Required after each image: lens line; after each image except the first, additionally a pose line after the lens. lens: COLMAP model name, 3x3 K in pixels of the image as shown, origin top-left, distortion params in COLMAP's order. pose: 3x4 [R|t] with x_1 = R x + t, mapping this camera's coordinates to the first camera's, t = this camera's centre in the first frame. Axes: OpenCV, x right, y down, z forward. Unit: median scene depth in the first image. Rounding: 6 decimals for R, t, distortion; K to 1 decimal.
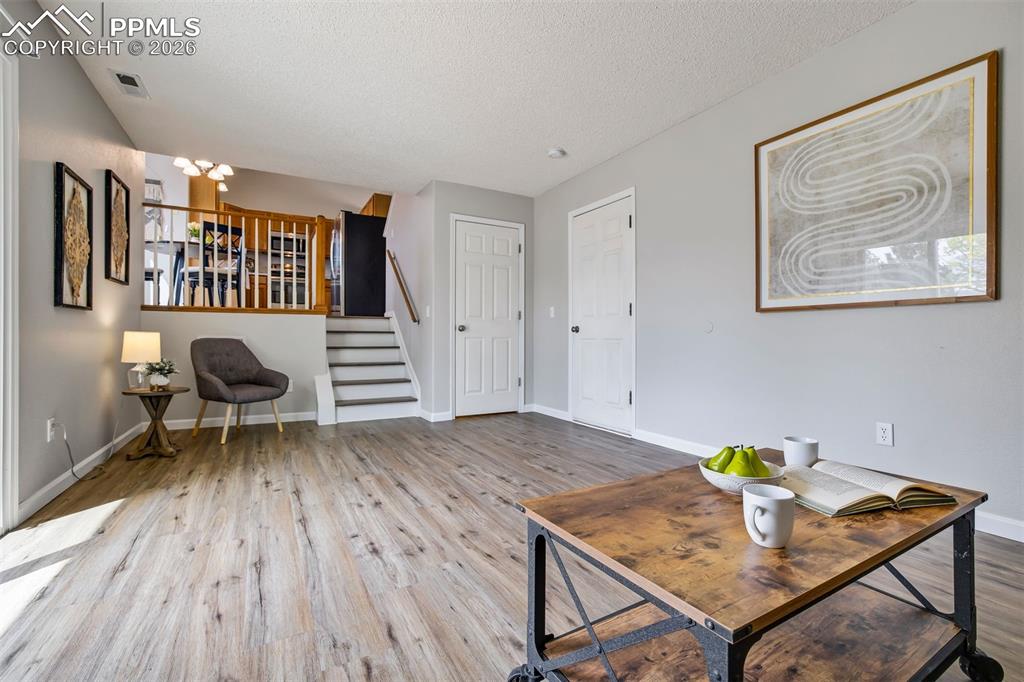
lens RADIAL K [[447.0, 0, 515.9], [0, 447.0, 342.2], [0, 0, 1]] dist [-0.014872, 0.000391]
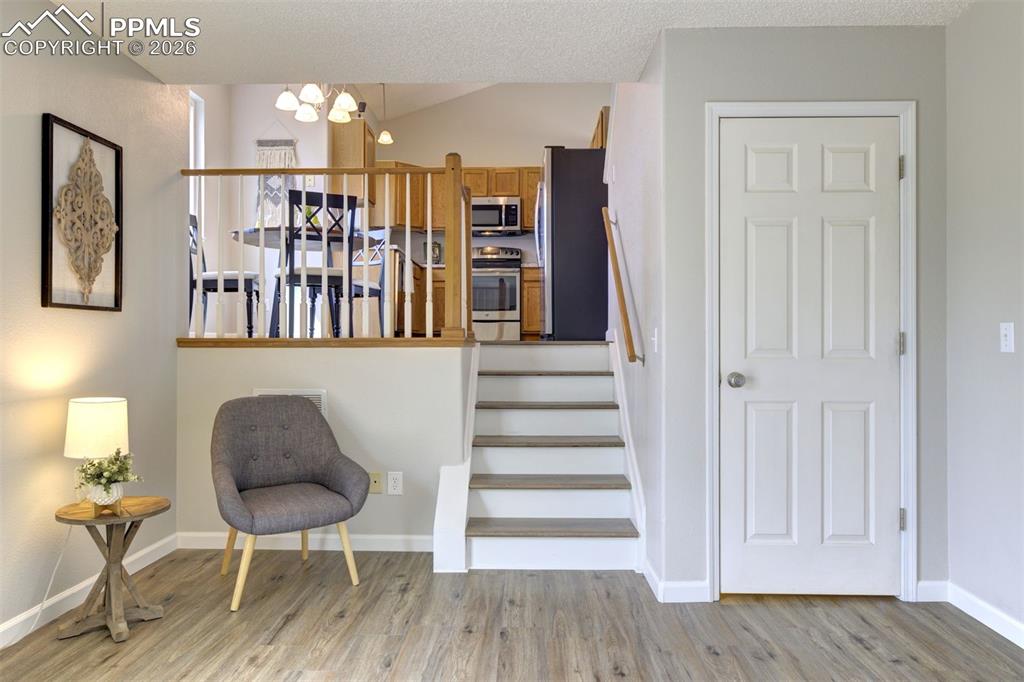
lens RADIAL K [[678.6, 0, 512.0], [0, 678.6, 341.0], [0, 0, 1]] dist [-0.001028, -0.000208]
pose [[0.857253, -0.003550, -0.514884, 0.030855], [-0.002111, 0.999944, -0.010410, -0.080614], [0.514892, 0.010012, 0.857197, 0.490002]]
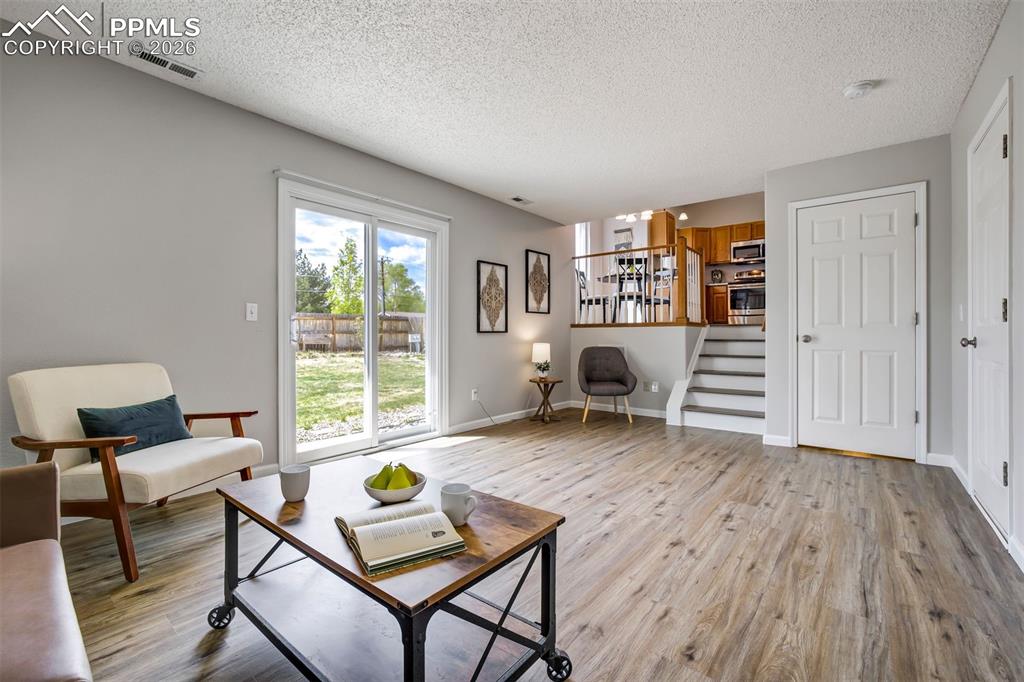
lens RADIAL K [[442.9, 0, 510.1], [0, 442.9, 338.0], [0, 0, 1]] dist [-0.040665, 0.017509]
pose [[0.358524, 0.003259, -0.933515, 0.582039], [-0.005464, 0.999984, 0.001393, -0.041054], [0.933505, 0.004601, 0.358536, 0.278218]]
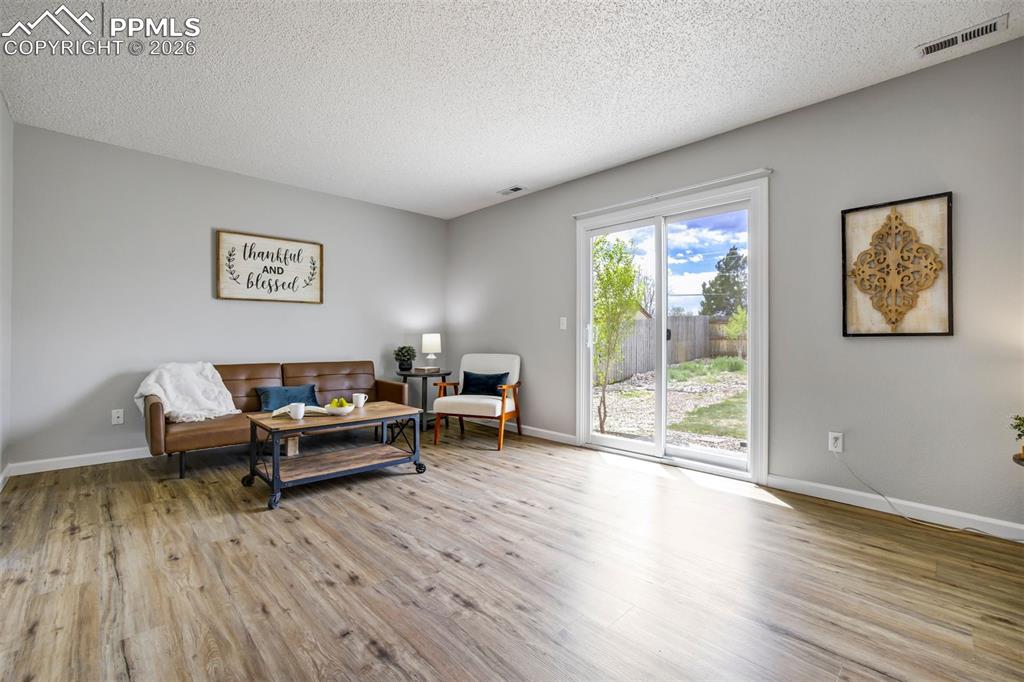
lens RADIAL K [[442.9, 0, 510.1], [0, 442.9, 338.0], [0, 0, 1]] dist [-0.040665, 0.017509]
pose [[-0.970939, -0.007664, -0.239204, 0.047325], [-0.008817, 0.999954, 0.003751, -0.049429], [0.239165, 0.005751, -0.970962, 1.258000]]
